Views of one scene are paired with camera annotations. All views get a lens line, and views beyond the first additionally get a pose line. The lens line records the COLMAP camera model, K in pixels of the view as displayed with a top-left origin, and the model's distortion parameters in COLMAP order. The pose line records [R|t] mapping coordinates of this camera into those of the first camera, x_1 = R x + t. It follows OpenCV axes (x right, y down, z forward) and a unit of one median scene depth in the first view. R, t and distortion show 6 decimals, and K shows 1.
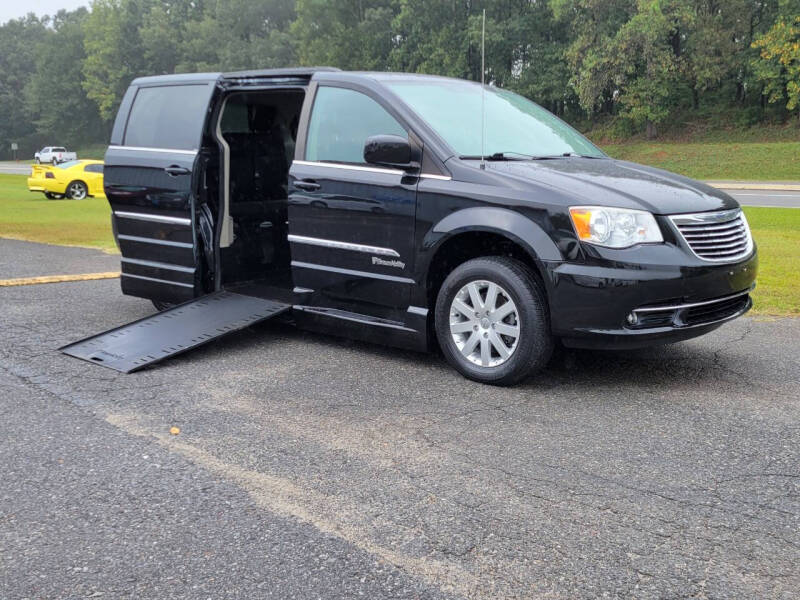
lens RADIAL K [[892.7, 0, 399.9], [0, 892.7, 302.8], [0, 0, 1]] dist [0.048622, -0.003406]
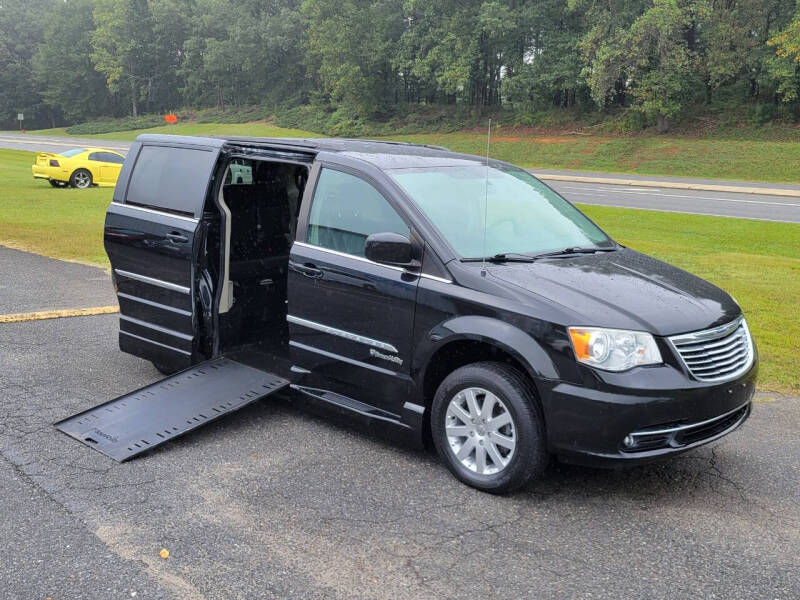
lens RADIAL K [[899.7, 0, 399.4], [0, 899.7, 296.6], [0, 0, 1]] dist [0.033254, 0.018457]
pose [[0.999474, 0.032169, -0.004196, 0.000311], [-0.032093, 0.999341, 0.016933, -0.010812], [0.004738, -0.016790, 0.999848, 0.000005]]
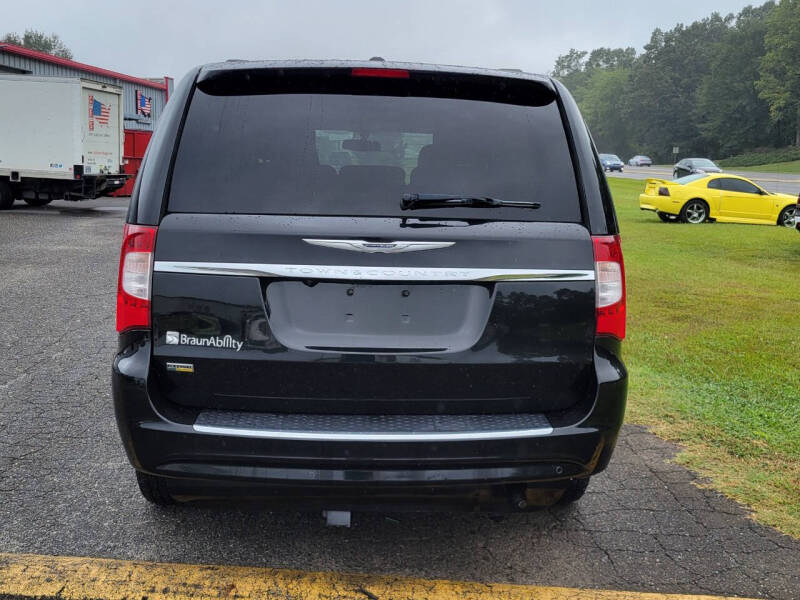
lens RADIAL K [[892.7, 0, 399.9], [0, 892.7, 302.8], [0, 0, 1]] dist [0.048622, -0.003406]
pose [[0.761484, 0.120126, -0.636955, -0.022355], [-0.121810, 0.991690, 0.041402, -0.022225], [0.636635, 0.046060, 0.769789, 0.111854]]
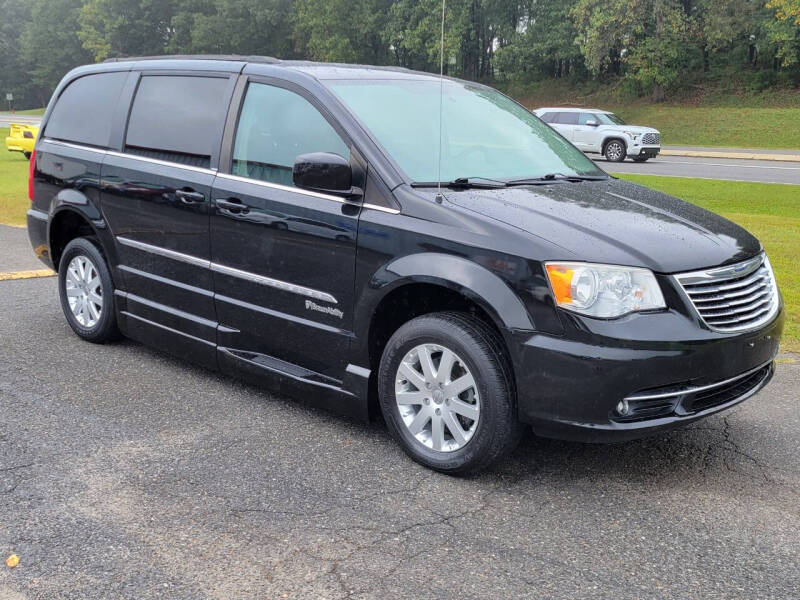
lens RADIAL K [[894.6, 0, 386.6], [0, 894.6, 302.1], [0, 0, 1]] dist [0.049971, -0.019174]
pose [[0.999705, 0.020323, -0.013278, 0.004545], [-0.019672, 0.998679, 0.047468, -0.007606], [0.014225, -0.047193, 0.998784, 0.016020]]
